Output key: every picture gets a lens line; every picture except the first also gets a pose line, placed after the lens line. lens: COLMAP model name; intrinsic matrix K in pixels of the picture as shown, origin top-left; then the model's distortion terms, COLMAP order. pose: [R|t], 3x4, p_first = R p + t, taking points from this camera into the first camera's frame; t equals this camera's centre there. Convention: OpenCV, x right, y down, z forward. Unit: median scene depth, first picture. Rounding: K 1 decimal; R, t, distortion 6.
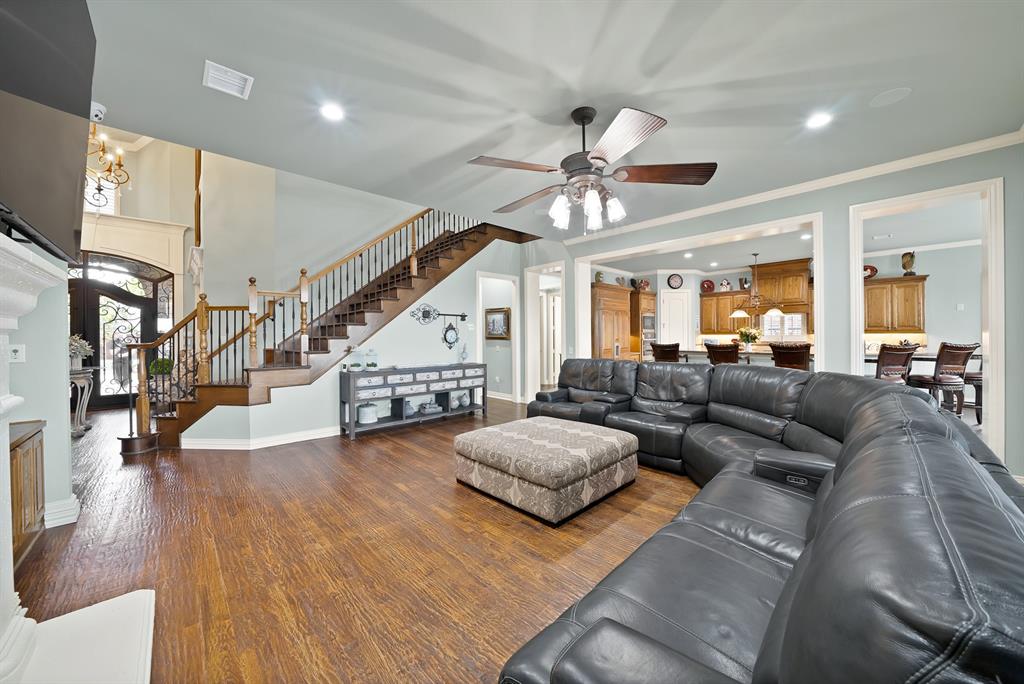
lens RADIAL K [[381.5, 0, 504.7], [0, 381.5, 337.2], [0, 0, 1]] dist [-0.027936, 0.000177]
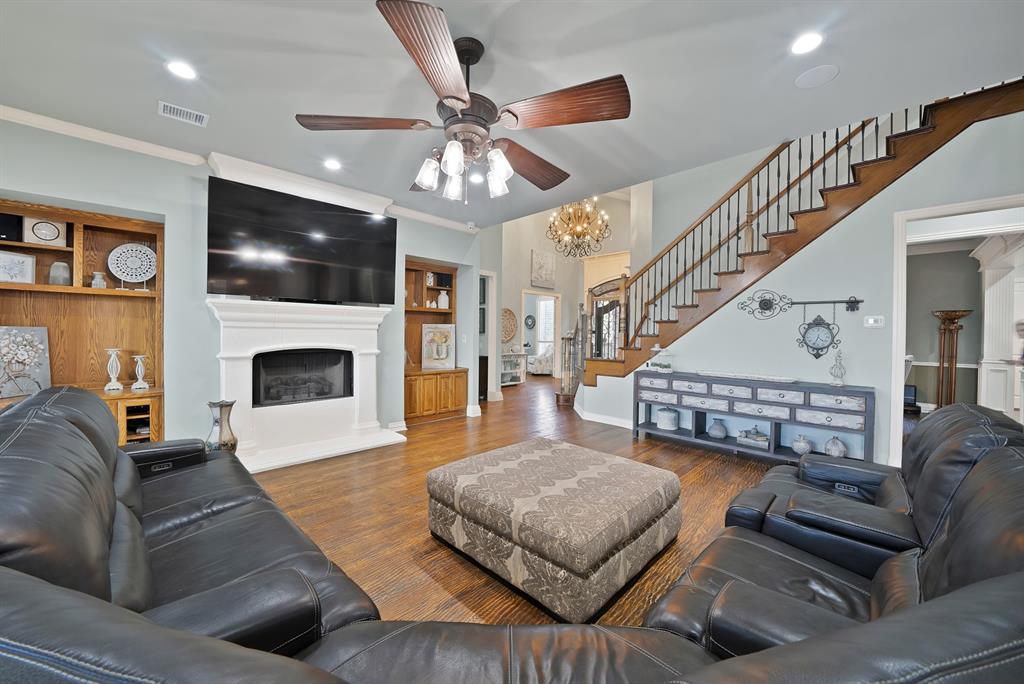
lens RADIAL K [[381.5, 0, 504.7], [0, 381.5, 337.2], [0, 0, 1]] dist [-0.027936, 0.000177]
pose [[0.000666, 0.017425, -0.999848, 0.503608], [-0.014896, 0.999737, 0.017413, -0.006121], [0.999889, 0.014882, 0.000925, 0.550308]]
